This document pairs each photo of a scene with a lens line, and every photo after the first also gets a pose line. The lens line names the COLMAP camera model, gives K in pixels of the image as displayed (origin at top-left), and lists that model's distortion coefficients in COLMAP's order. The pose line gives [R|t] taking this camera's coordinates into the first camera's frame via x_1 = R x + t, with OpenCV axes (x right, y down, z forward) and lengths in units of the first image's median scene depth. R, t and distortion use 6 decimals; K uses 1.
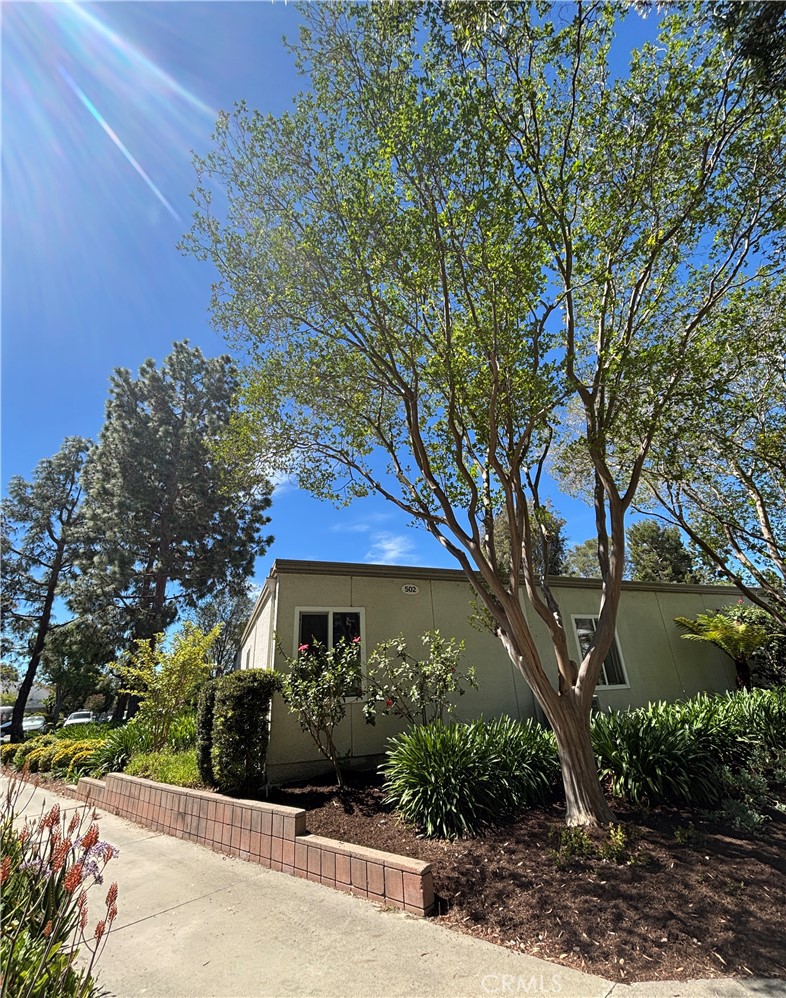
lens RADIAL K [[416.7, 0, 388.7], [0, 416.7, 524.1], [0, 0, 1]] dist [0.003624, 0.000420]
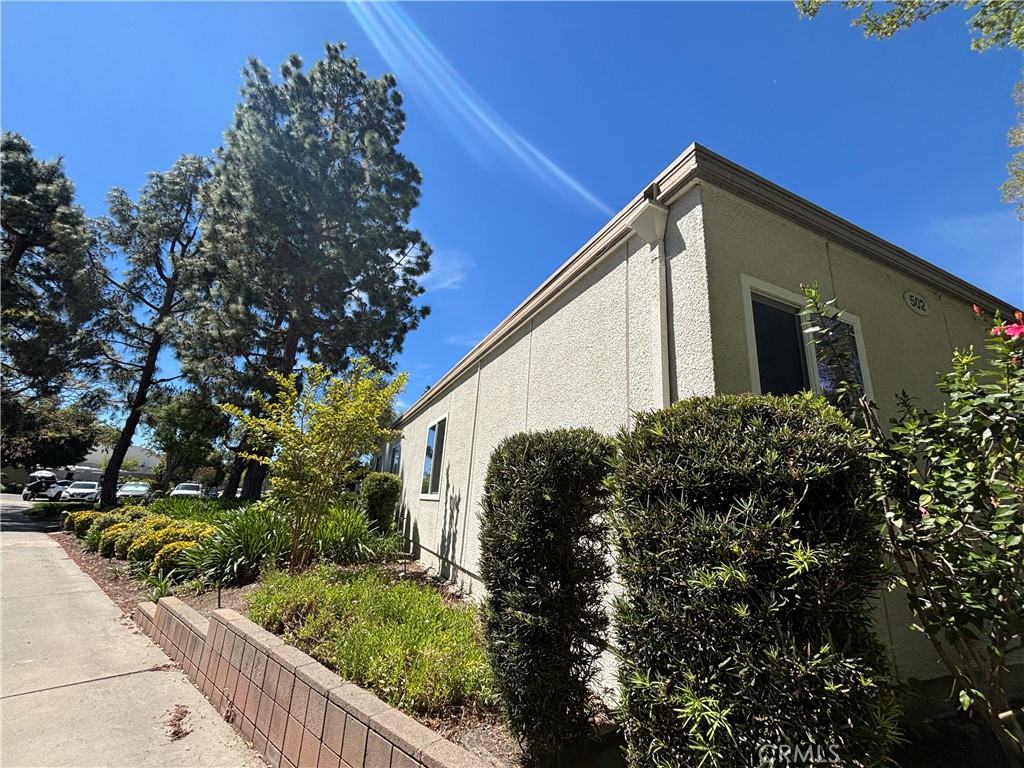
lens RADIAL K [[413.7, 0, 512.2], [0, 413.7, 383.9], [0, 0, 1]] dist [0.003058, 0.000392]
pose [[0.992198, 0.123210, 0.019024, -0.113880], [-0.124527, 0.986756, 0.103950, 0.076206], [-0.005964, -0.105508, 0.994401, 0.168661]]
